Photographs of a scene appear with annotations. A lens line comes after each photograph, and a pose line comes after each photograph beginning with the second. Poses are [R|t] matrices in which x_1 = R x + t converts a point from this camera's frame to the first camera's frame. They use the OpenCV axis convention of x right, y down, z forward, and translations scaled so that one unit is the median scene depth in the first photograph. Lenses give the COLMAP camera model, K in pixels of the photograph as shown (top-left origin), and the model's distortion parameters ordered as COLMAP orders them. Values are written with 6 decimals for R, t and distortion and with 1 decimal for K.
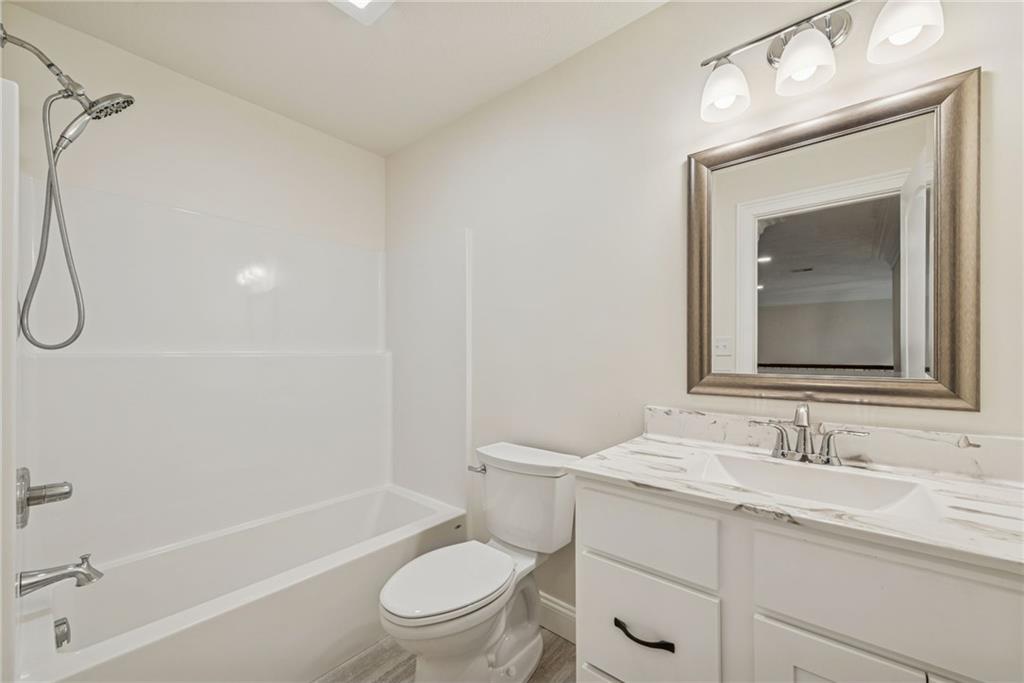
lens RADIAL K [[402.1, 0, 511.4], [0, 402.1, 370.1], [0, 0, 1]] dist [-0.000459, 0.000032]
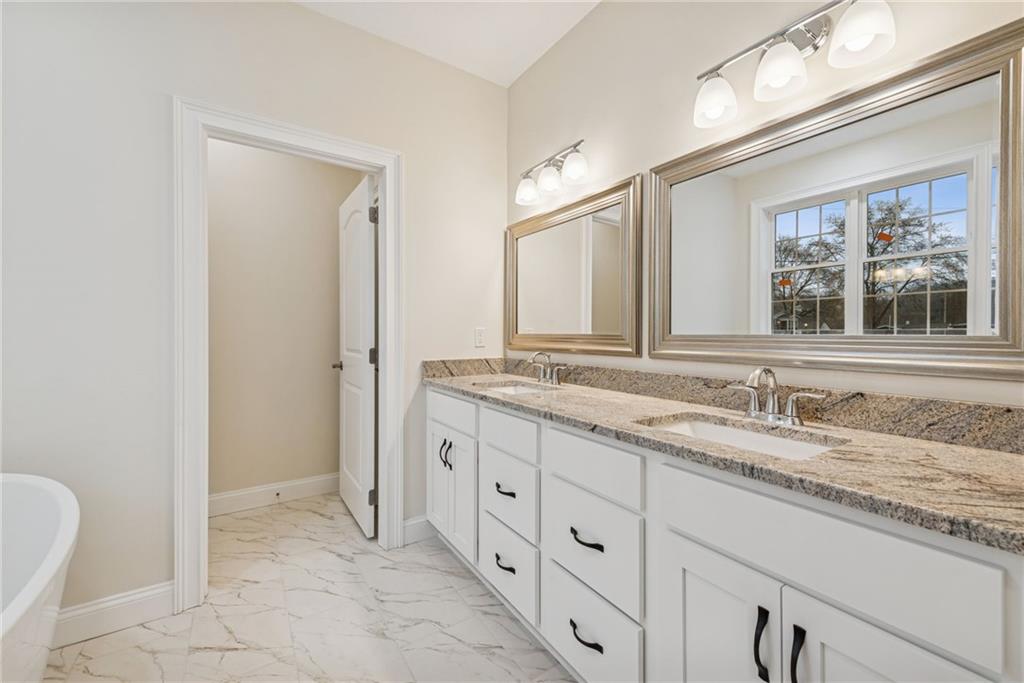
lens RADIAL K [[409.5, 0, 514.1], [0, 409.5, 332.7], [0, 0, 1]] dist [-0.000543, -0.000072]
pose [[0.962531, 0.010697, -0.270961, 0.384440], [-0.017293, 0.999609, -0.021966, 0.005433], [0.270620, 0.025829, 0.962340, -0.330405]]
